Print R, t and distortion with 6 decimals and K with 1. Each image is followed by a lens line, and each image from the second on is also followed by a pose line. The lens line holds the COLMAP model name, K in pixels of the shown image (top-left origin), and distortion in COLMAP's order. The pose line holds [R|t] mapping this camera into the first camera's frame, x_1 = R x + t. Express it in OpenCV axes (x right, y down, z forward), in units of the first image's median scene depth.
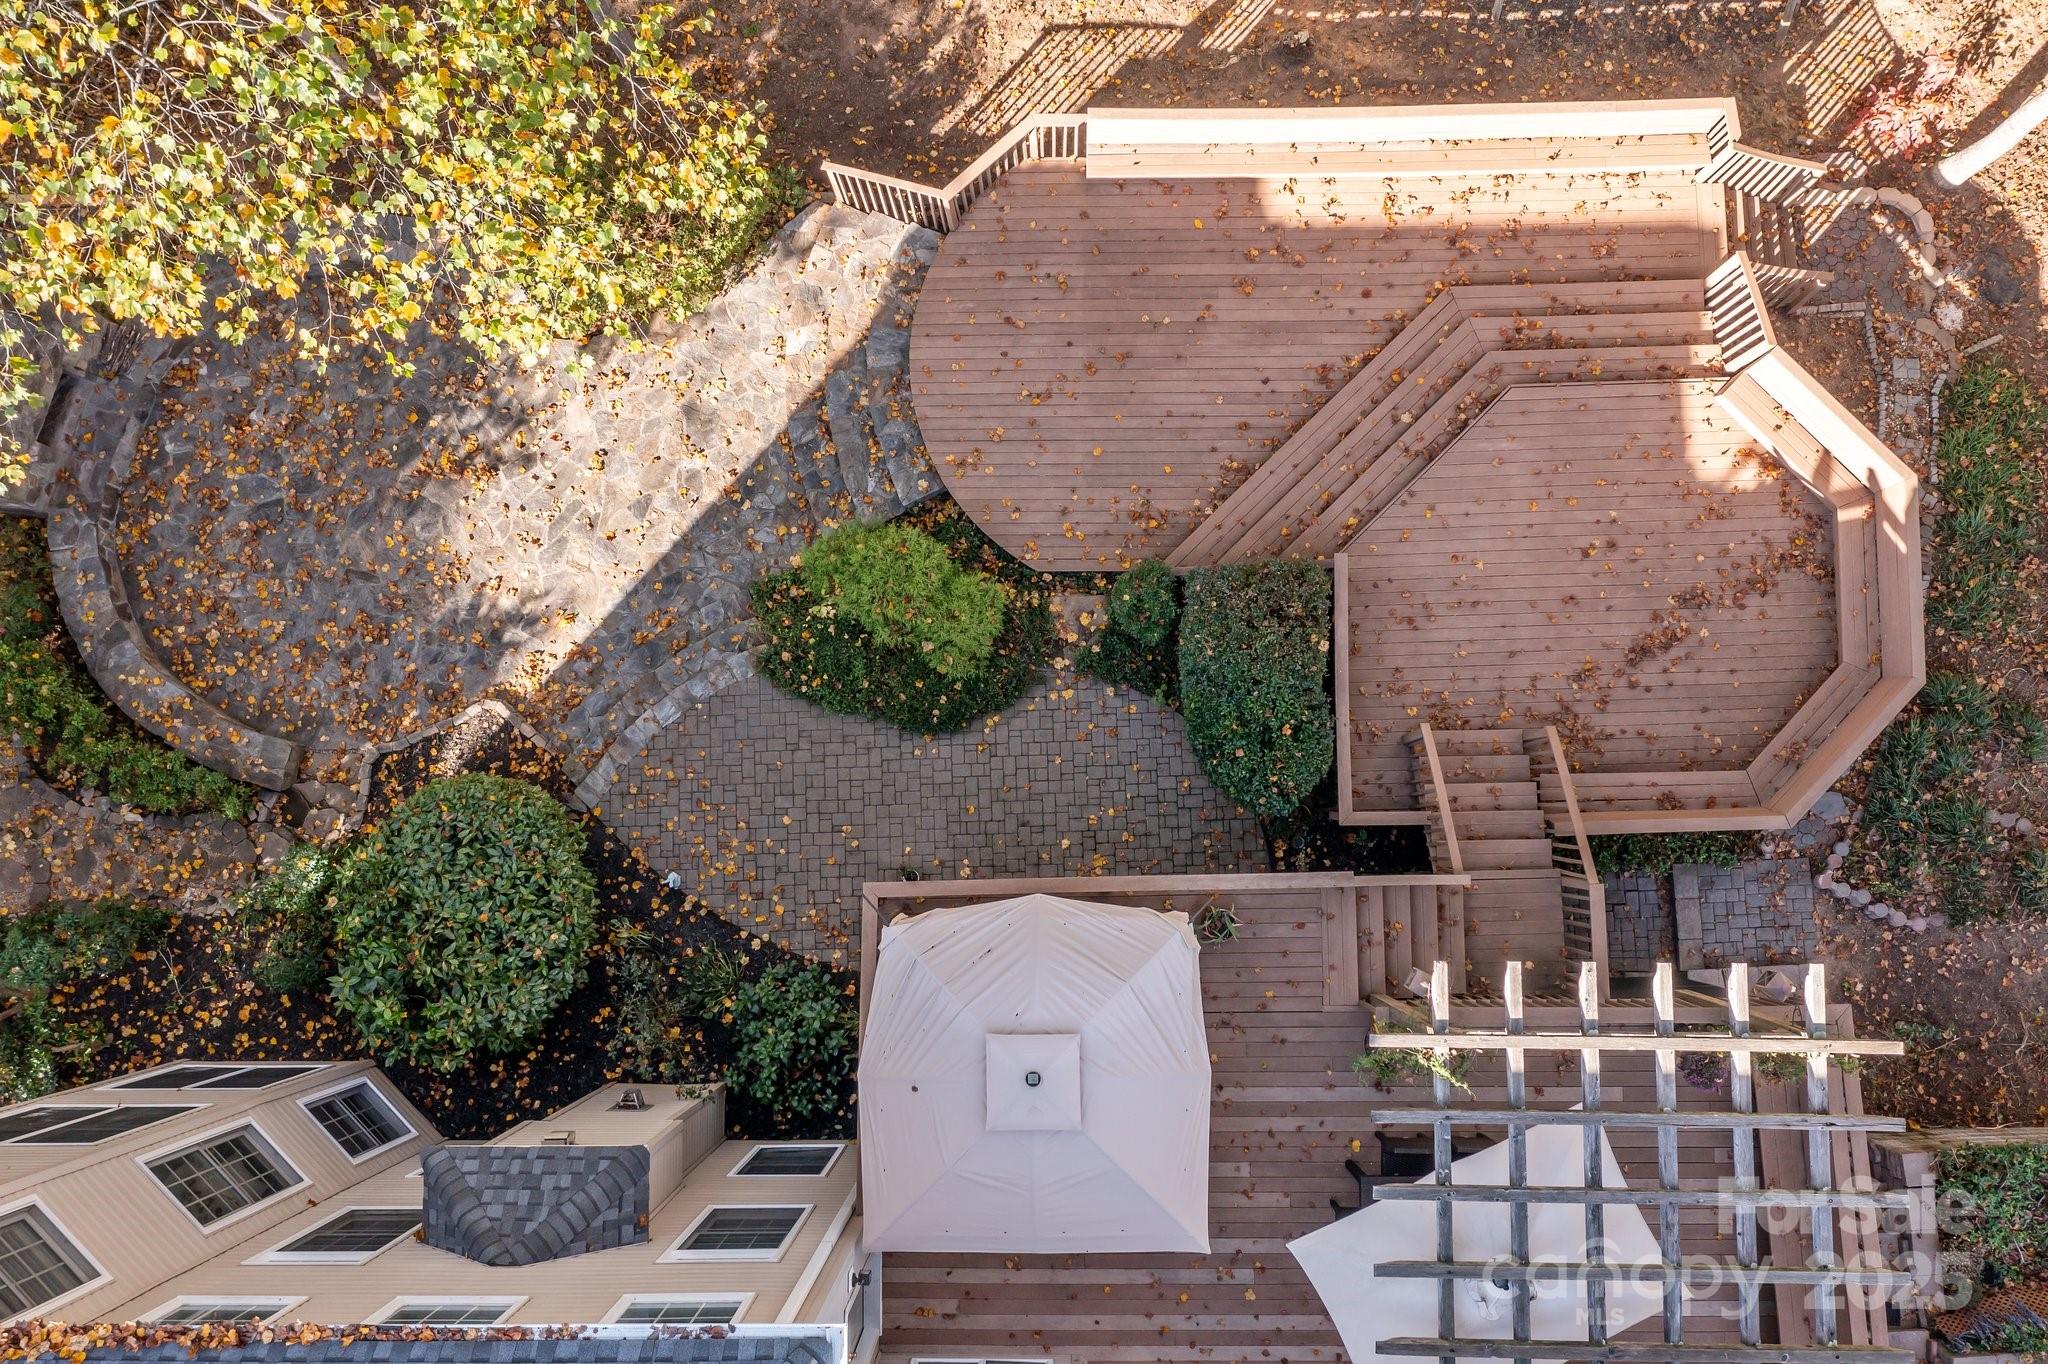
lens RADIAL K [[1619.1, 0, 1023.3], [0, 1619.1, 681.8], [0, 0, 1]] dist [-0.011001, 0.010407]
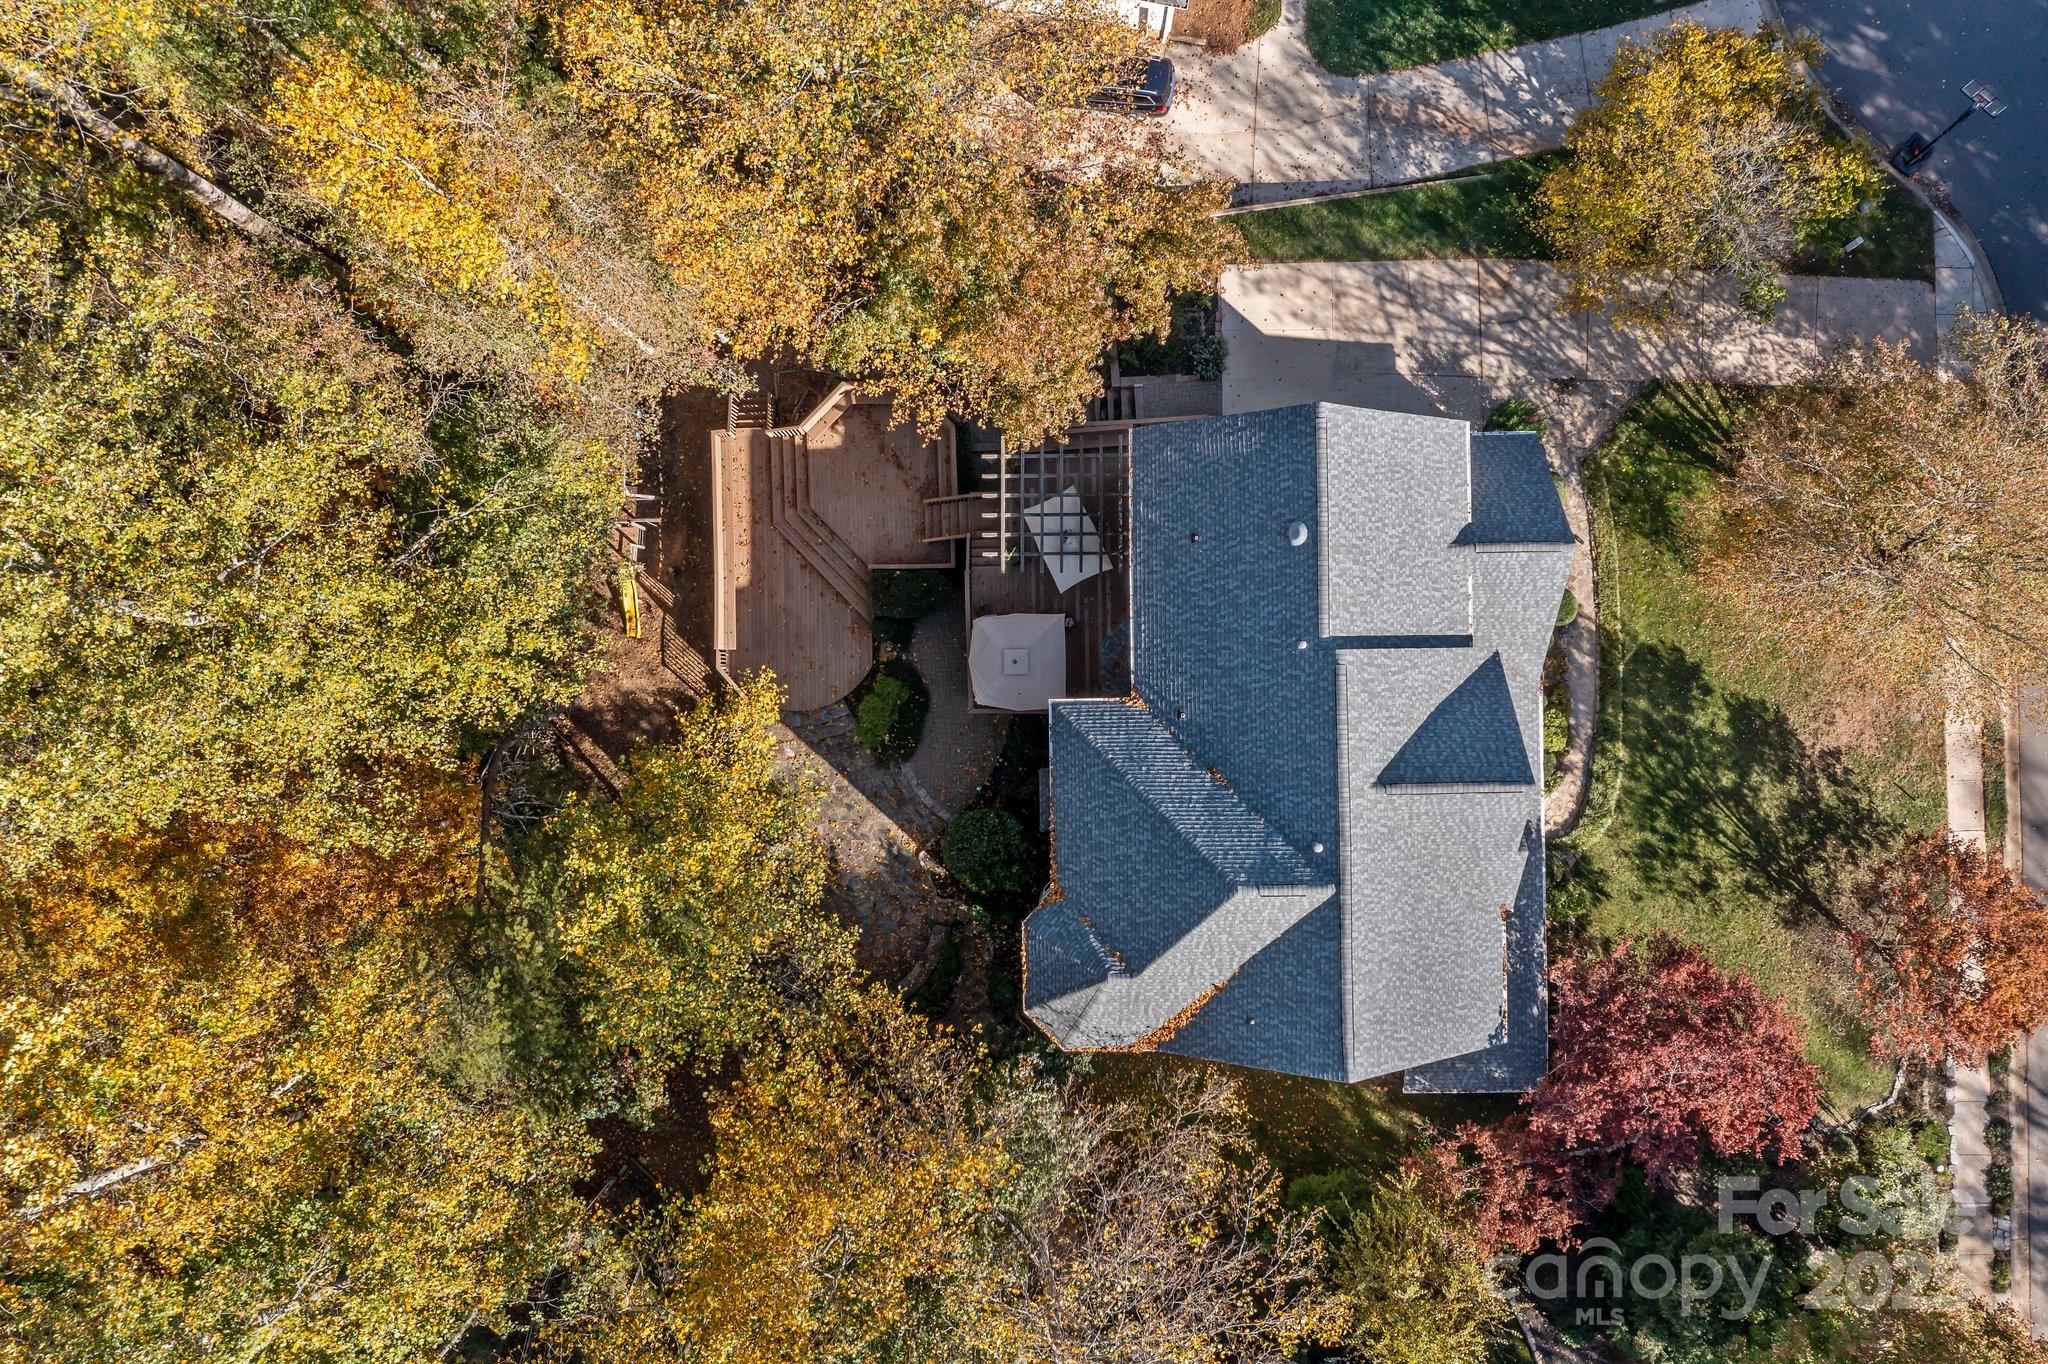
lens RADIAL K [[1619.1, 0, 1025.0], [0, 1619.1, 679.2], [0, 0, 1]] dist [-0.011001, 0.010407]
pose [[-0.007022, -0.999900, 0.012276, -0.054822], [0.998612, -0.006371, 0.052280, 0.054552], [-0.052197, 0.012627, 0.998557, -1.972824]]
